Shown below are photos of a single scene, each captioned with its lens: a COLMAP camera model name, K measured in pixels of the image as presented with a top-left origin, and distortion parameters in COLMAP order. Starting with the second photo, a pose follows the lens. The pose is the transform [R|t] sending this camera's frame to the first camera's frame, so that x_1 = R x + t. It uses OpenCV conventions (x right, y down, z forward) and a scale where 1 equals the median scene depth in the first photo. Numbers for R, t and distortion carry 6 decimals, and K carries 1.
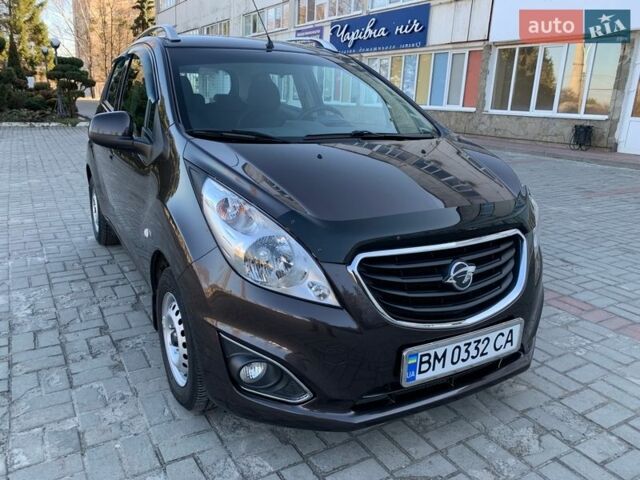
lens RADIAL K [[505.0, 0, 315.7], [0, 505.0, 239.5], [0, 0, 1]] dist [0.020098, -0.011040]
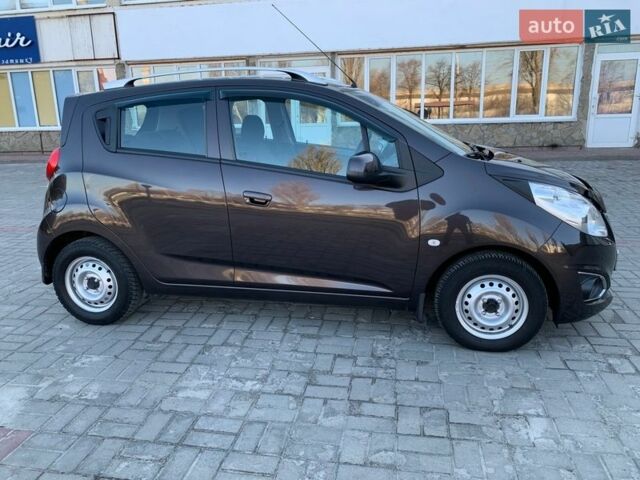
lens RADIAL K [[505.0, 0, 315.7], [0, 505.0, 239.5], [0, 0, 1]] dist [0.020098, -0.011040]
pose [[0.657015, -0.238185, 0.715262, -1.561911], [0.252967, 0.963423, 0.088456, -0.225586], [-0.710169, 0.122821, 0.693236, 0.377697]]
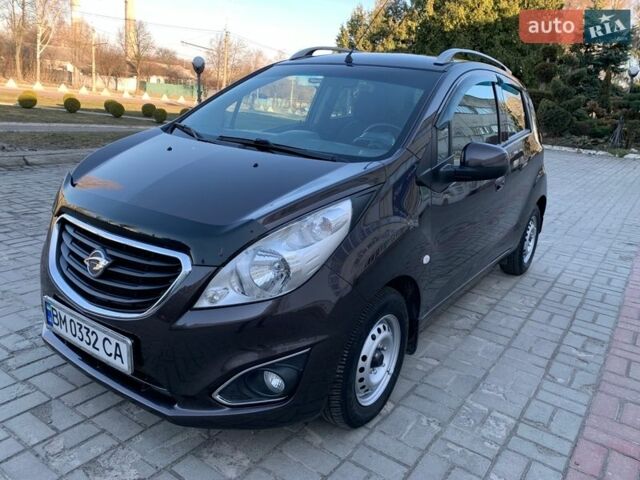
lens RADIAL K [[508.0, 0, 320.0], [0, 508.0, 240.0], [0, 0, 1]] dist [0.006253, 0.005684]
pose [[0.425921, 0.257015, -0.867488, 1.211650], [-0.306460, 0.943108, 0.128953, -0.220922], [0.851278, 0.210926, 0.480454, 0.759598]]
